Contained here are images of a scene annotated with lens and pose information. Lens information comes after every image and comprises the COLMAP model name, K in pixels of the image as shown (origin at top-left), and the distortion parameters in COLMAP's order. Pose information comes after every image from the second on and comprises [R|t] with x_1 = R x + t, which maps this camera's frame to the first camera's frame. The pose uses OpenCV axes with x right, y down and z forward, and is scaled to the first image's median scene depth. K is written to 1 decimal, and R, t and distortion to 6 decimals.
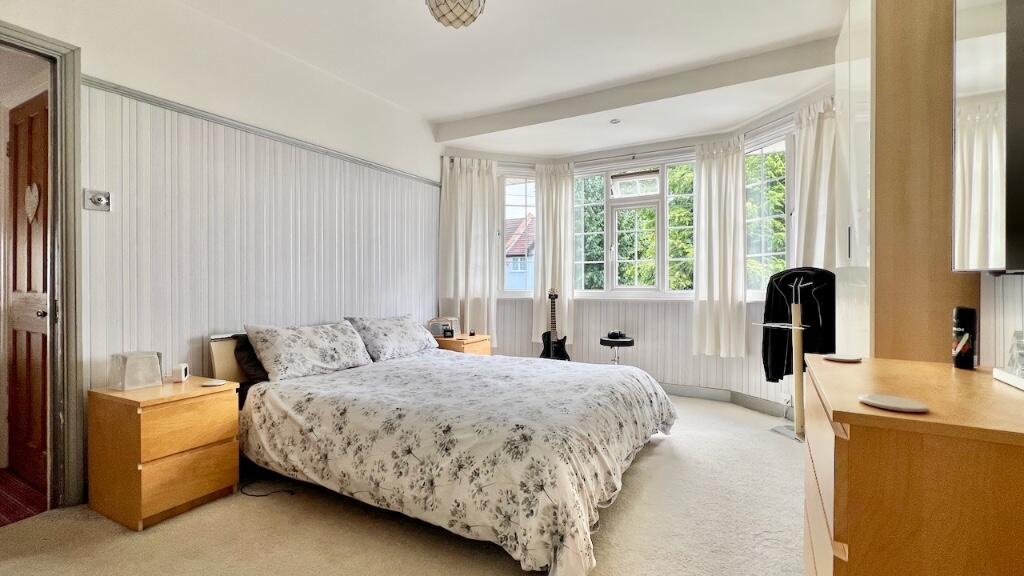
lens RADIAL K [[453.6, 0, 509.2], [0, 453.6, 282.7], [0, 0, 1]] dist [0.000020, -0.000154]
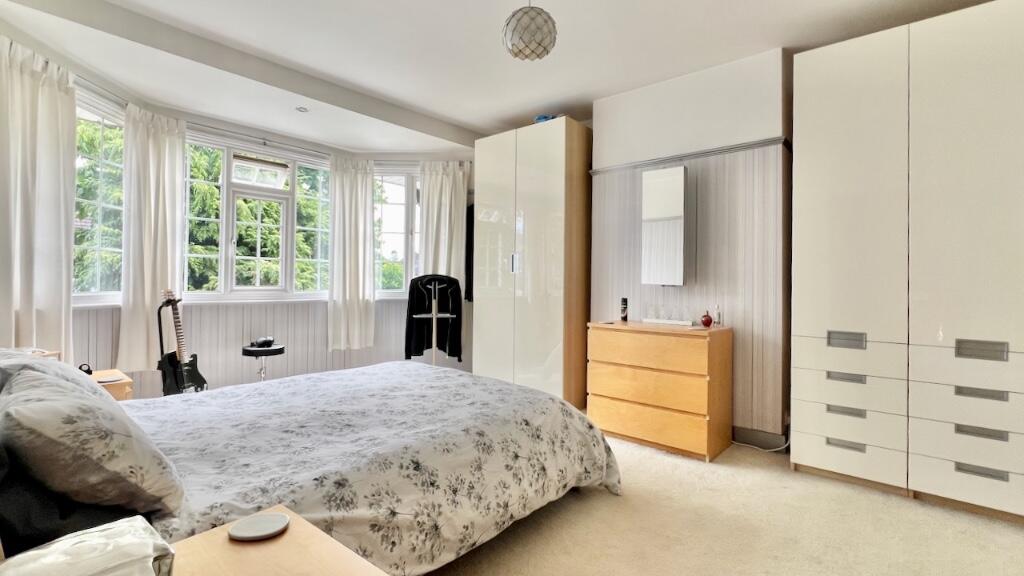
lens RADIAL K [[453.6, 0, 509.2], [0, 453.6, 282.7], [0, 0, 1]] dist [0.000020, -0.000154]
pose [[0.201167, 0.005582, 0.979541, -0.700198], [-0.011909, 0.999924, -0.003252, -0.004632], [-0.979485, -0.011011, 0.201218, 0.475010]]
